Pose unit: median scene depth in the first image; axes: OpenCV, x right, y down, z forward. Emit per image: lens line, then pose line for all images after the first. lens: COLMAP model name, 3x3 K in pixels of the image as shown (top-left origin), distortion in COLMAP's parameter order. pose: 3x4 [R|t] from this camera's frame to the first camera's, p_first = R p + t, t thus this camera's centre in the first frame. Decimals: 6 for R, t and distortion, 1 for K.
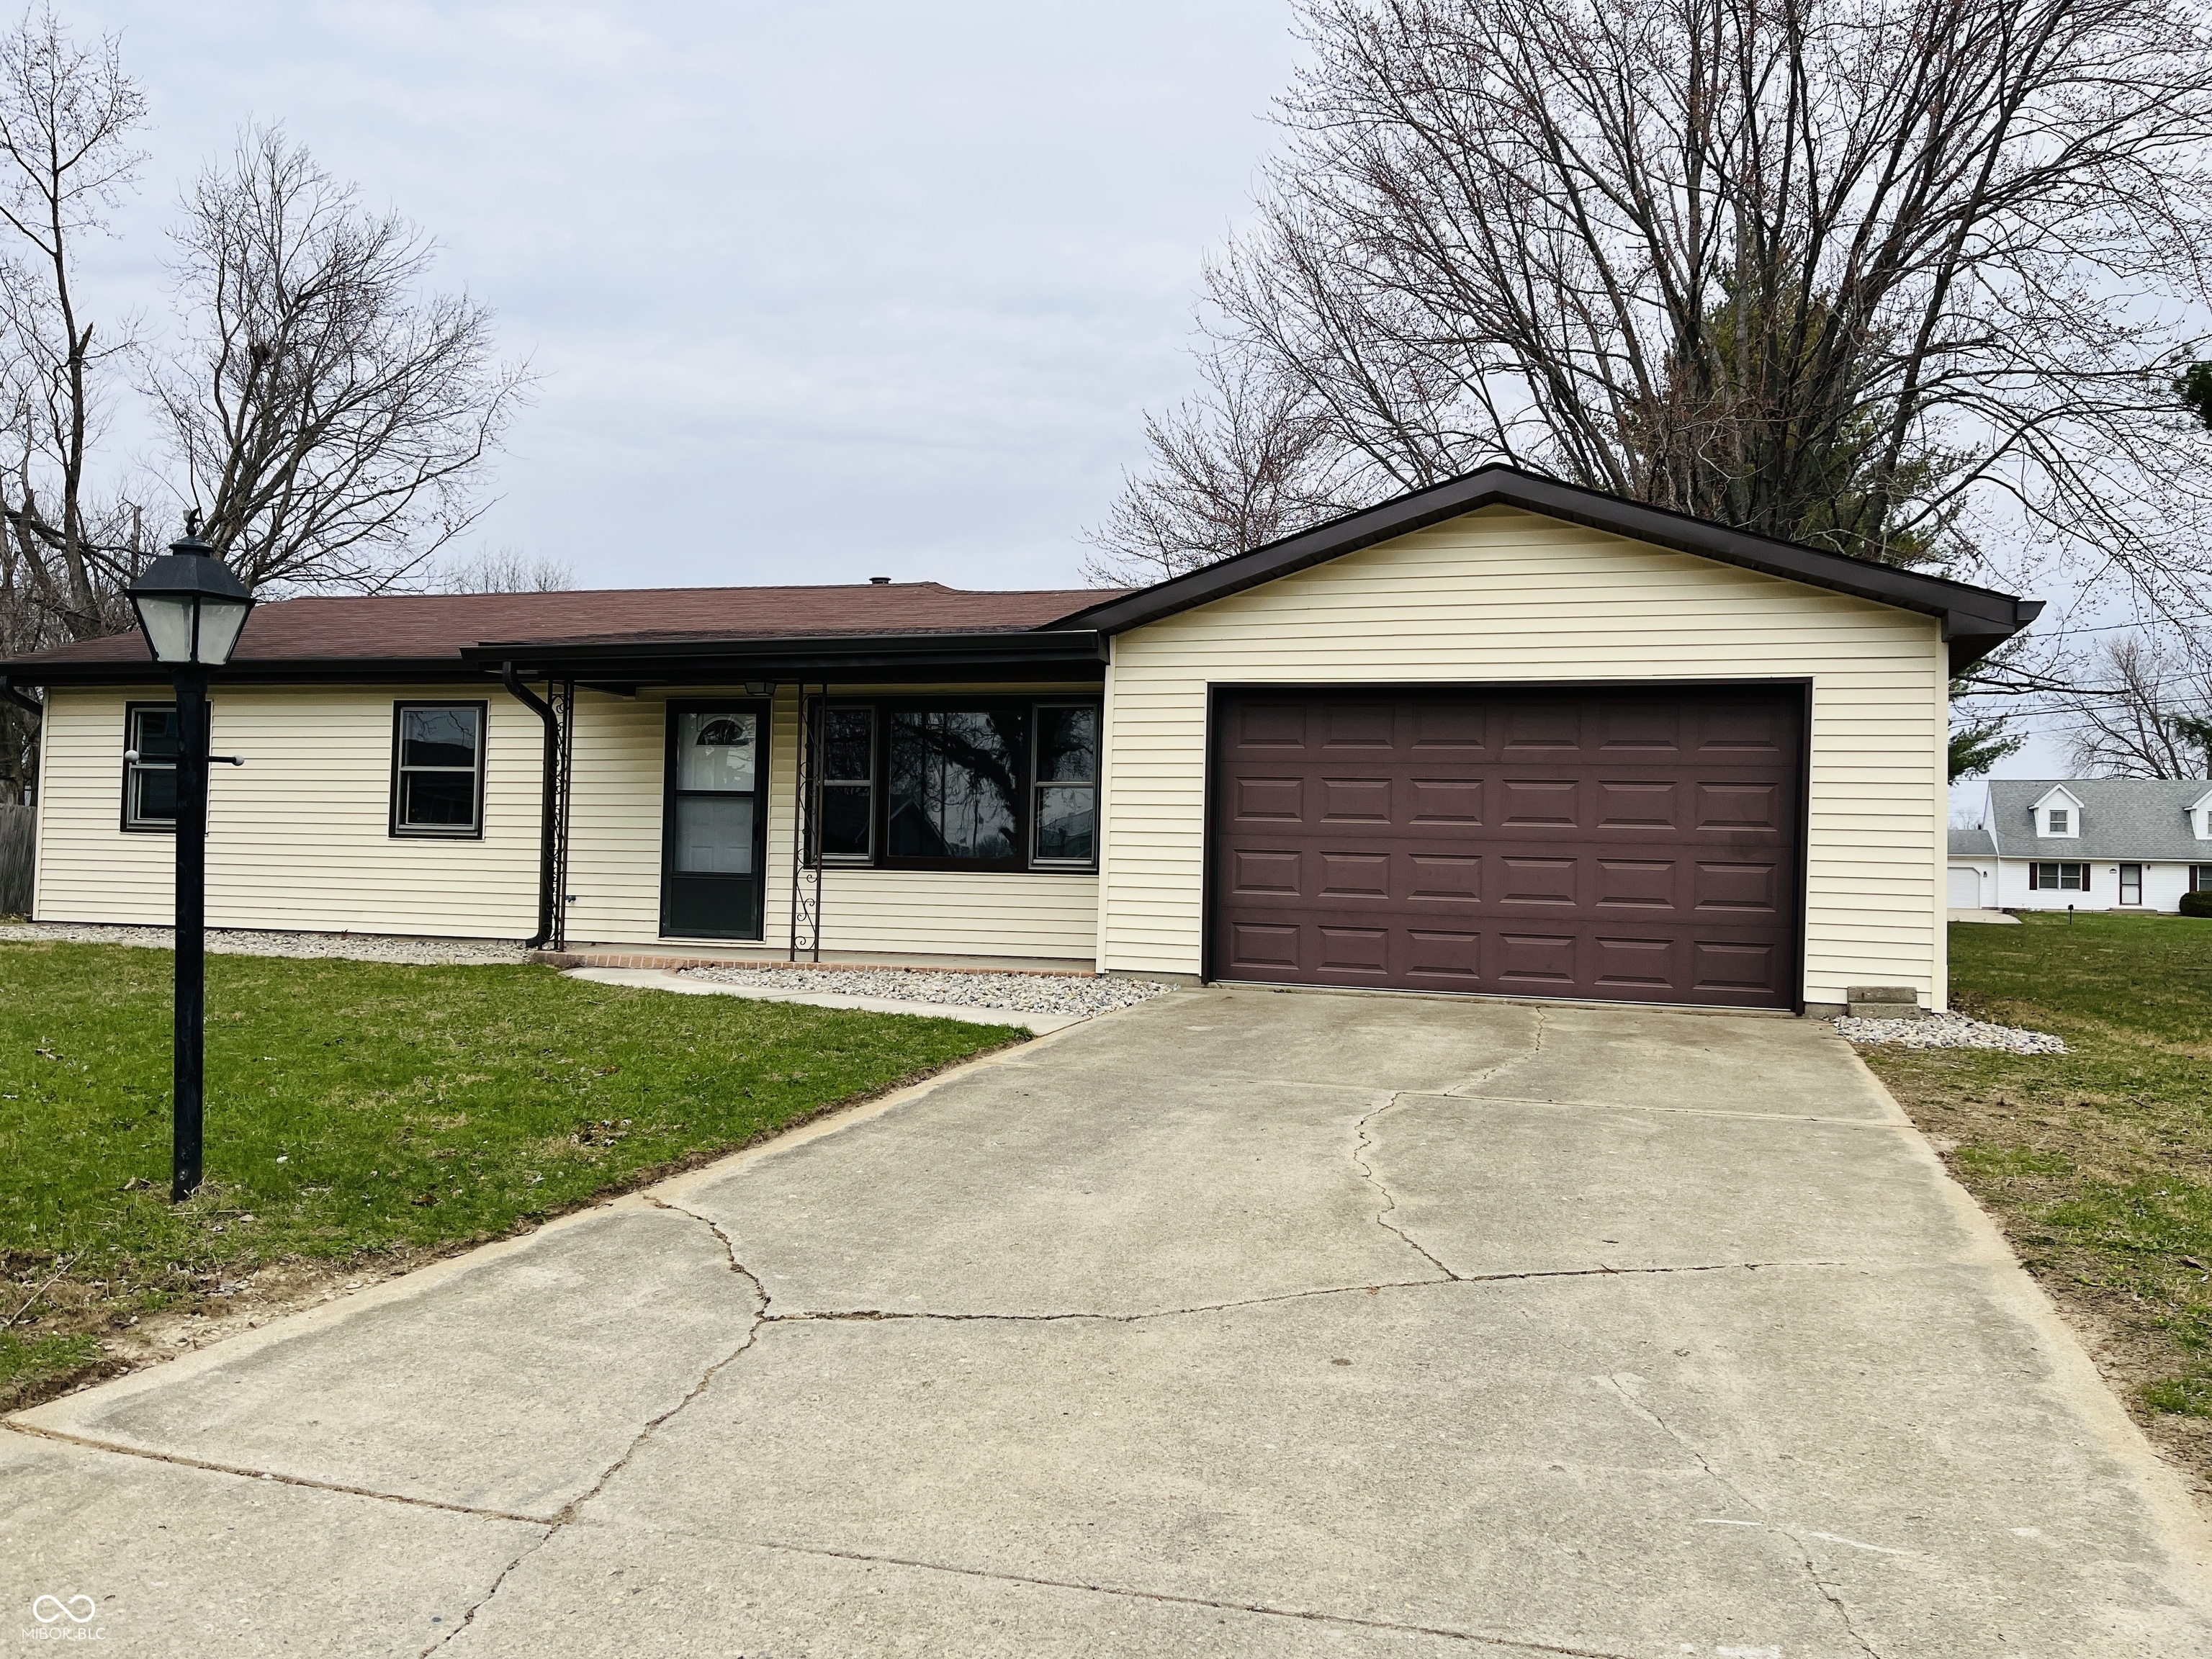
lens RADIAL K [[1535.0, 0, 1106.0], [0, 1535.0, 829.5], [0, 0, 1]] dist [0.001844, 0.000865]
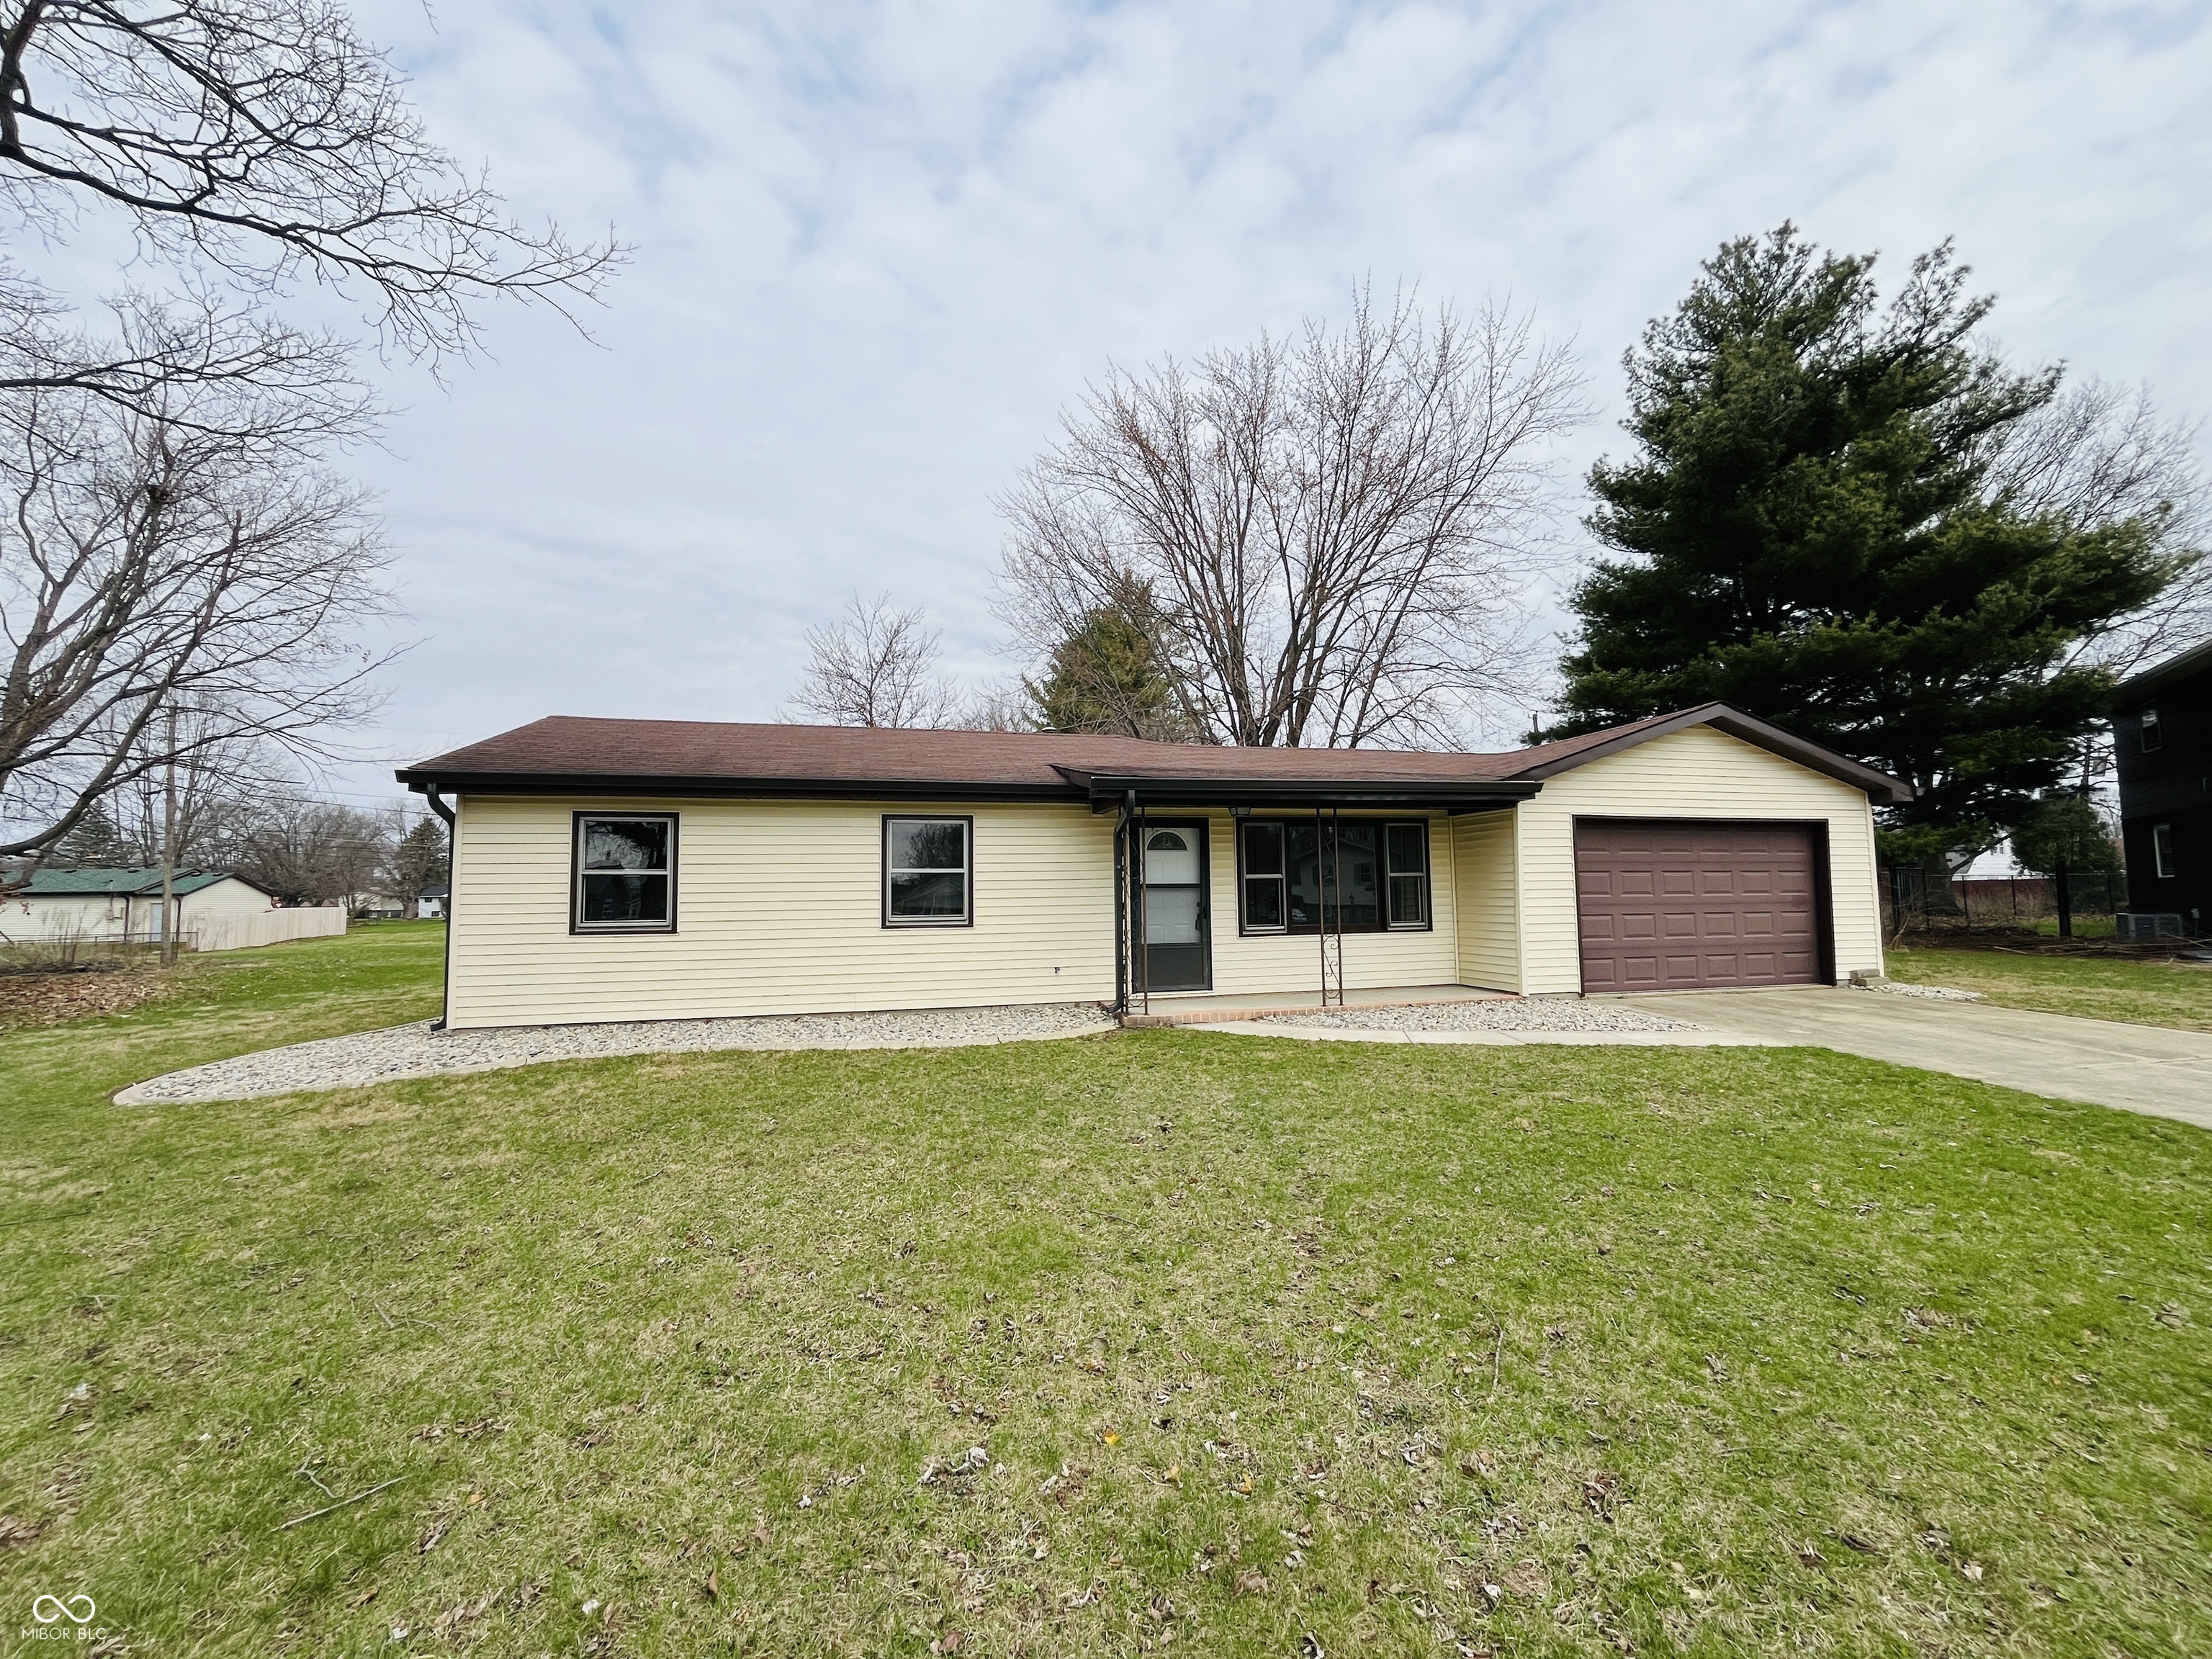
lens RADIAL K [[891.4, 0, 1102.7], [0, 891.4, 831.8], [0, 0, 1]] dist [-0.007802, 0.000866]
pose [[0.874936, 0.006284, 0.484198, -0.694238], [0.024347, 0.998080, -0.056948, -0.027801], [-0.483626, 0.061615, 0.873103, 0.325437]]
